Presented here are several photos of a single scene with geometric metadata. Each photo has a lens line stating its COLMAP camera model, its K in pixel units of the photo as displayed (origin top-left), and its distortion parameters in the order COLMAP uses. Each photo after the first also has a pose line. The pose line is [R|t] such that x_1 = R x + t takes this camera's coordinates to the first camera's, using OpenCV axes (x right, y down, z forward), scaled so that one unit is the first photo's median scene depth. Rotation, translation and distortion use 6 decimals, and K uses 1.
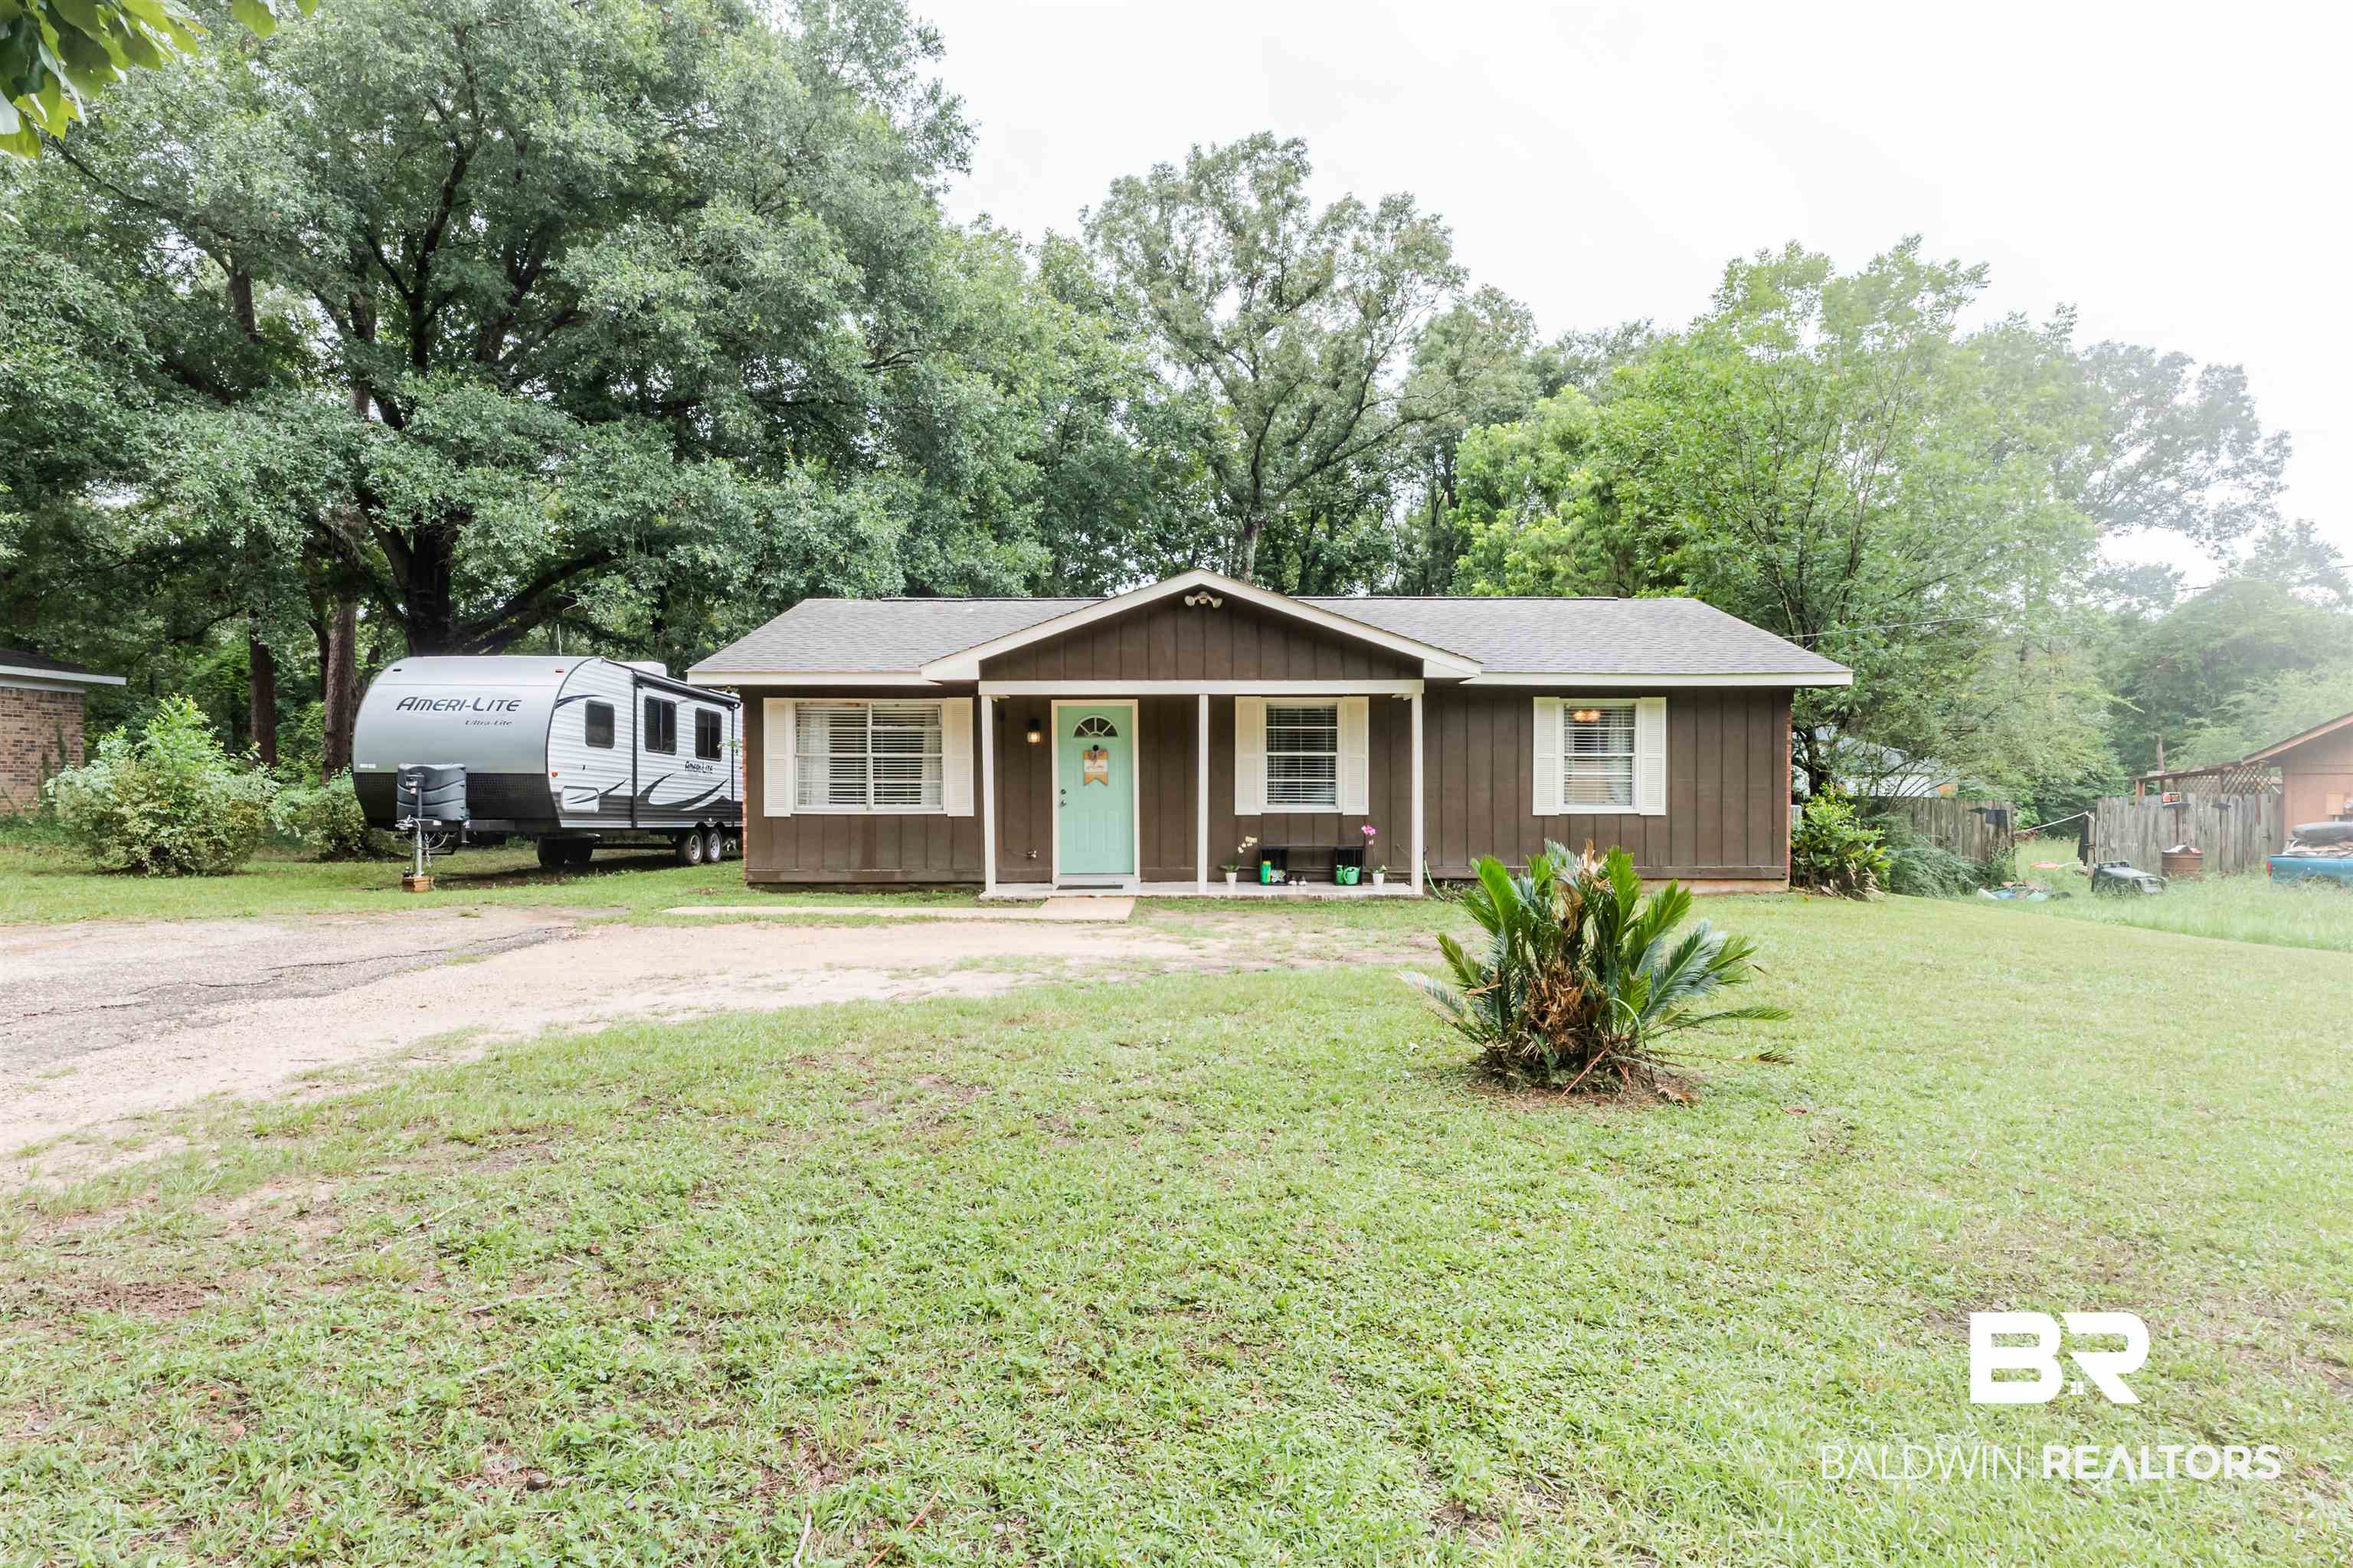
lens RADIAL K [[1151.3, 0, 1188.1], [0, 1151.3, 773.8], [0, 0, 1]] dist [0.005154, 0.000847]
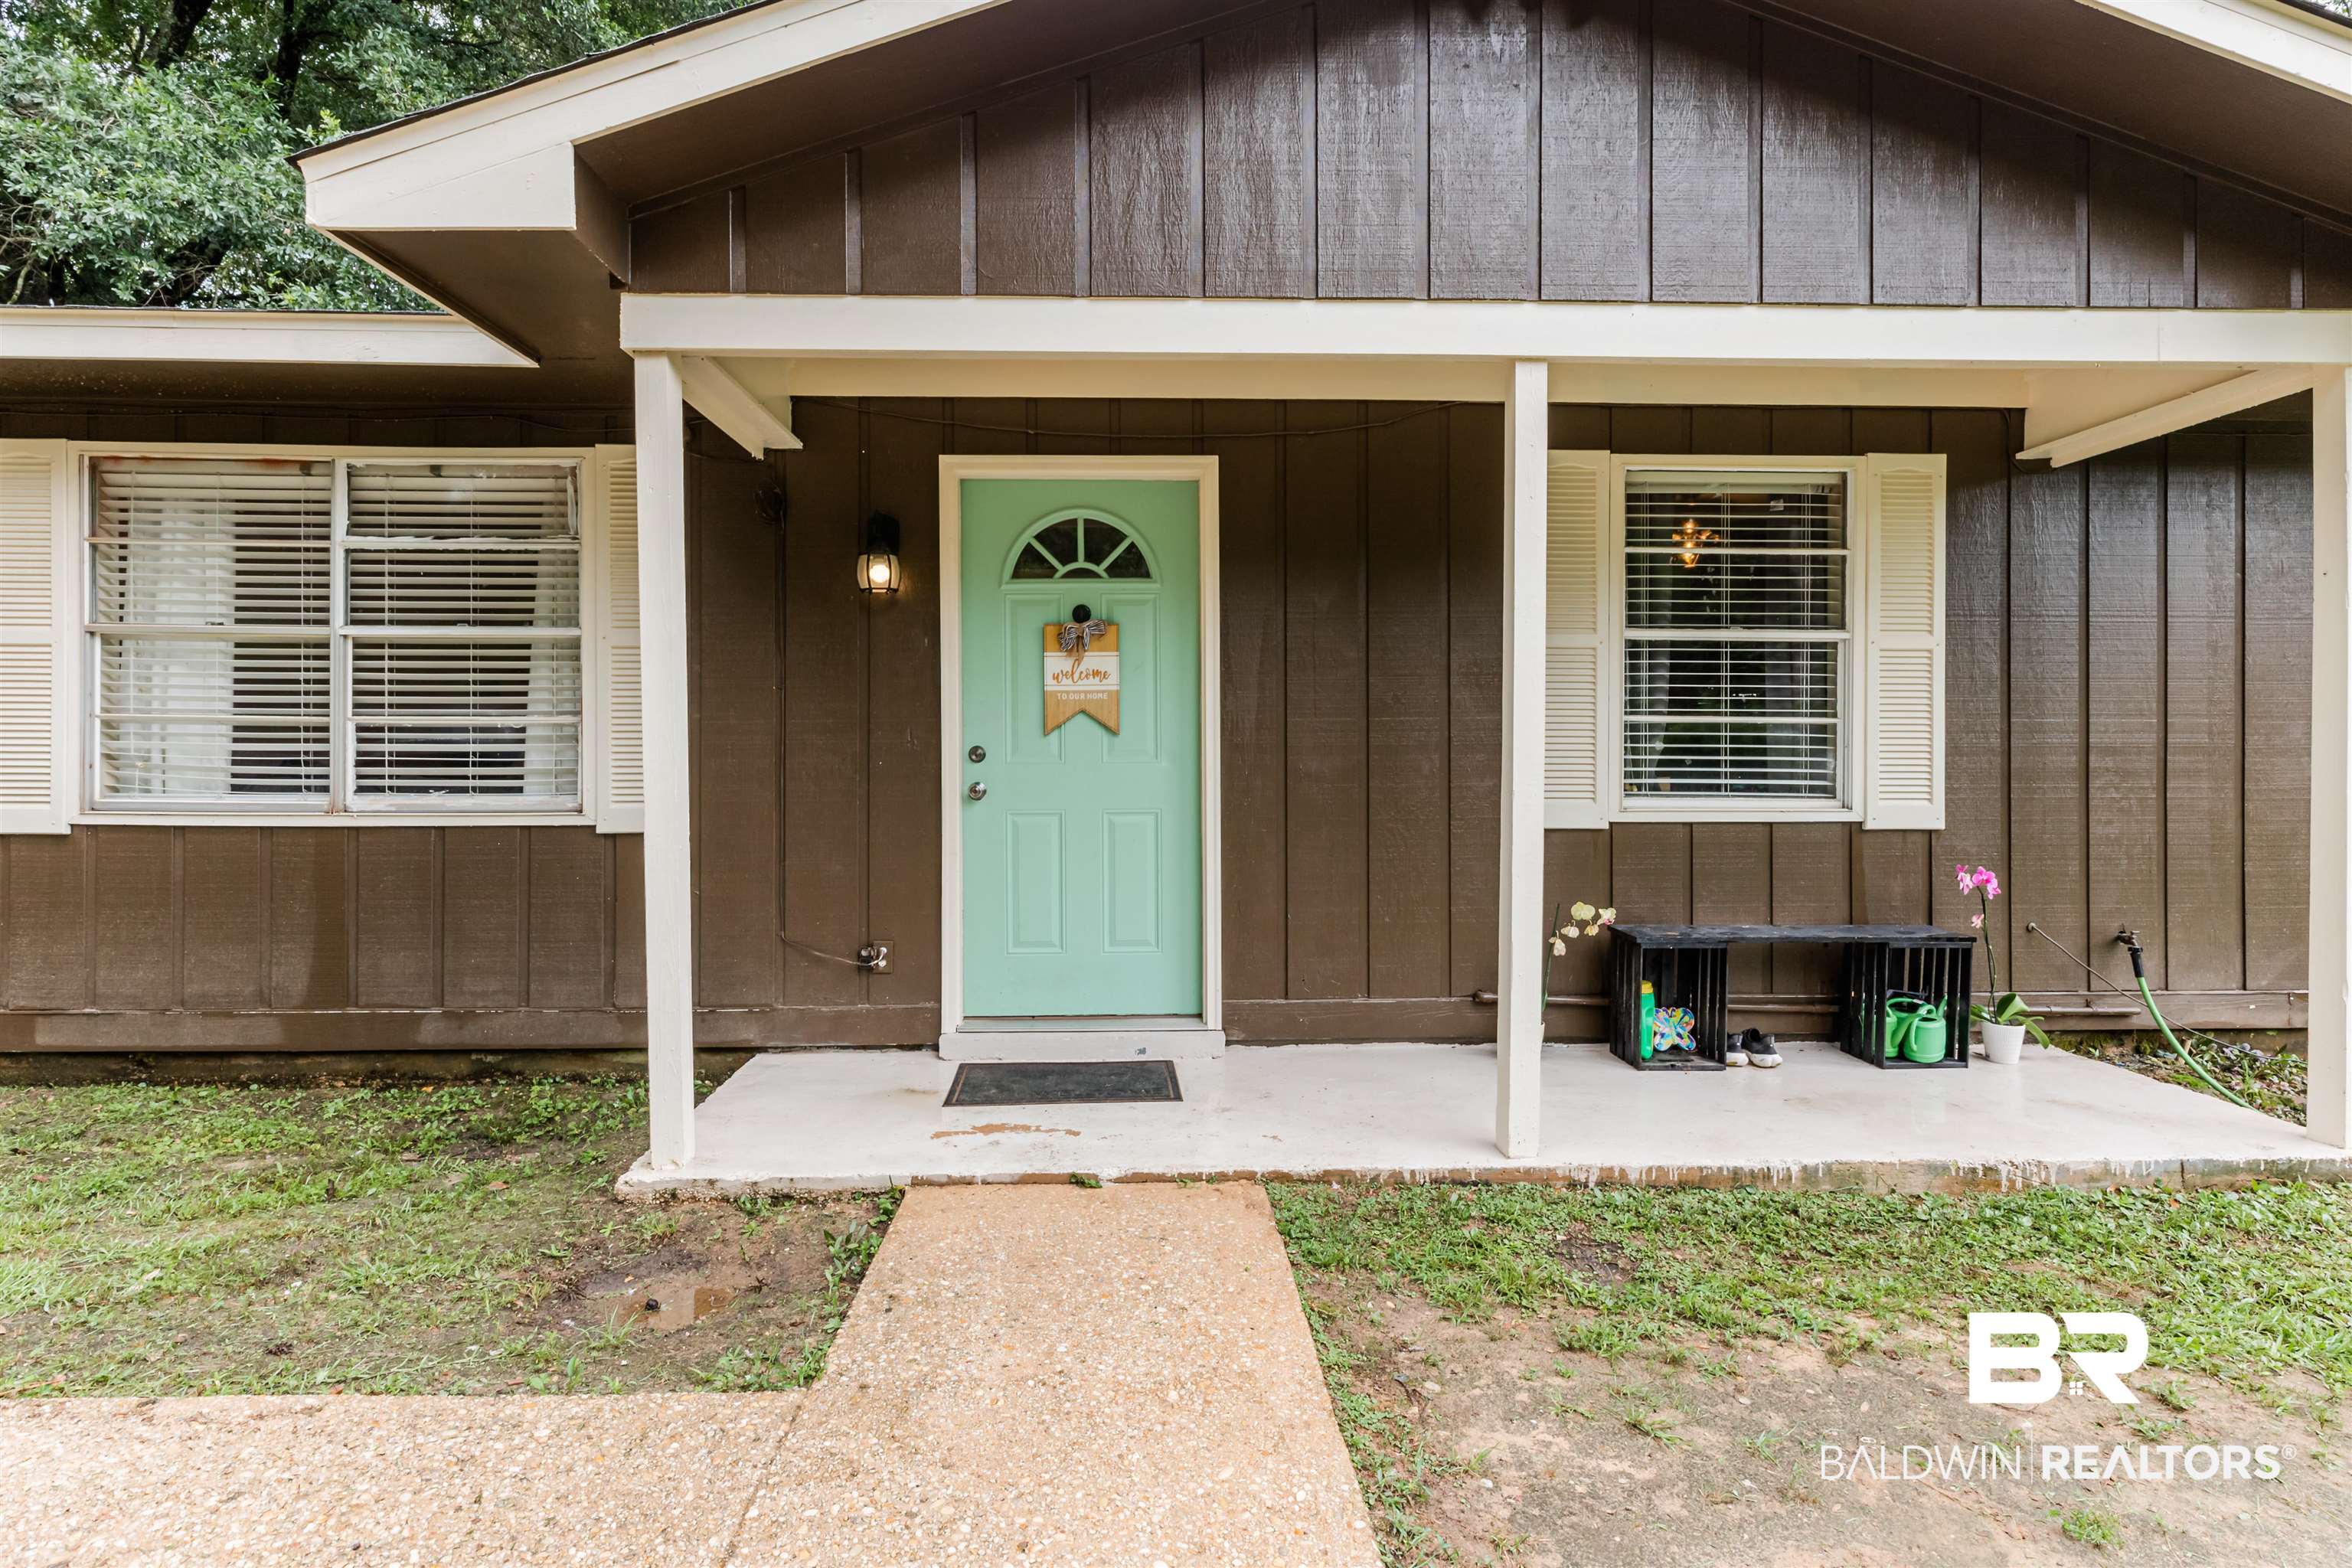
lens RADIAL K [[1149.9, 0, 1133.5], [0, 1149.9, 740.6], [0, 0, 1]] dist [-0.000241, -0.000047]
pose [[0.999988, 0.002270, 0.004318, -0.067261], [-0.002275, 0.999997, 0.001151, 0.011403], [-0.004315, -0.001161, 0.999990, 0.687369]]
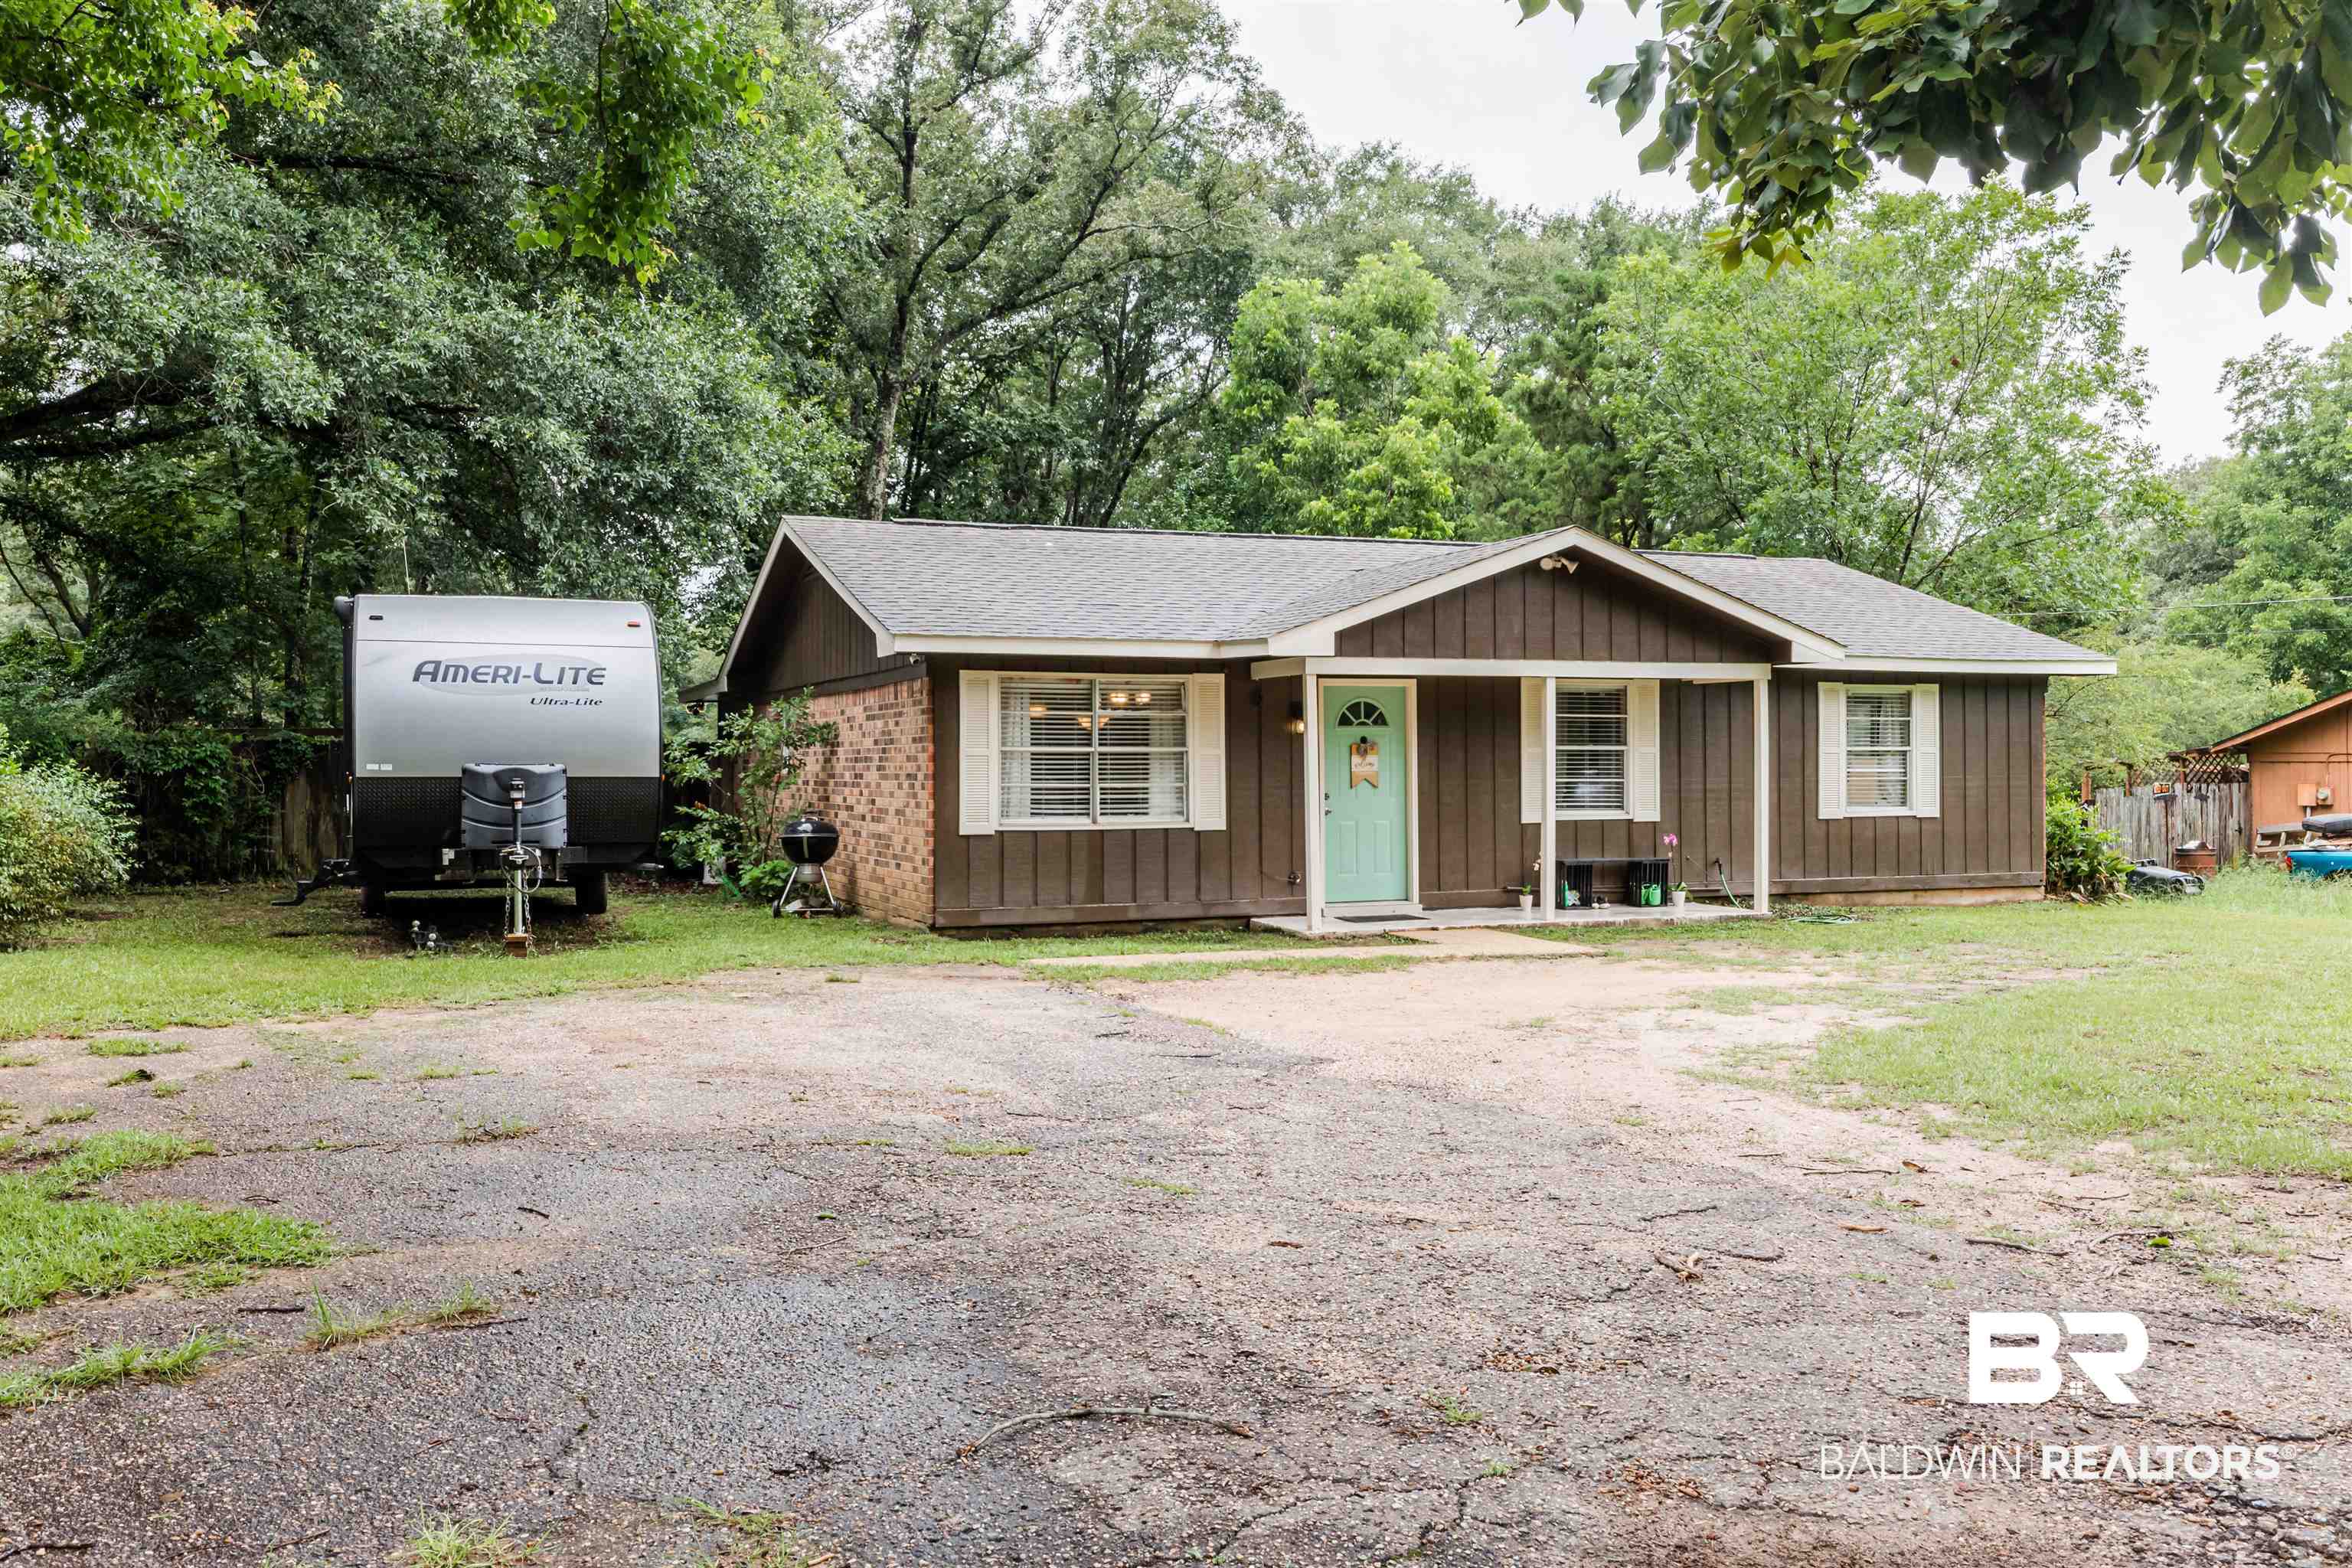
lens RADIAL K [[1767.7, 0, 1172.5], [0, 1767.7, 706.7], [0, 0, 1]] dist [0.007012, -0.000022]
pose [[0.942004, 0.007983, 0.335507, -0.603496], [0.000409, 0.999689, -0.024934, -0.015353], [-0.335601, 0.023625, 0.941708, -0.084326]]
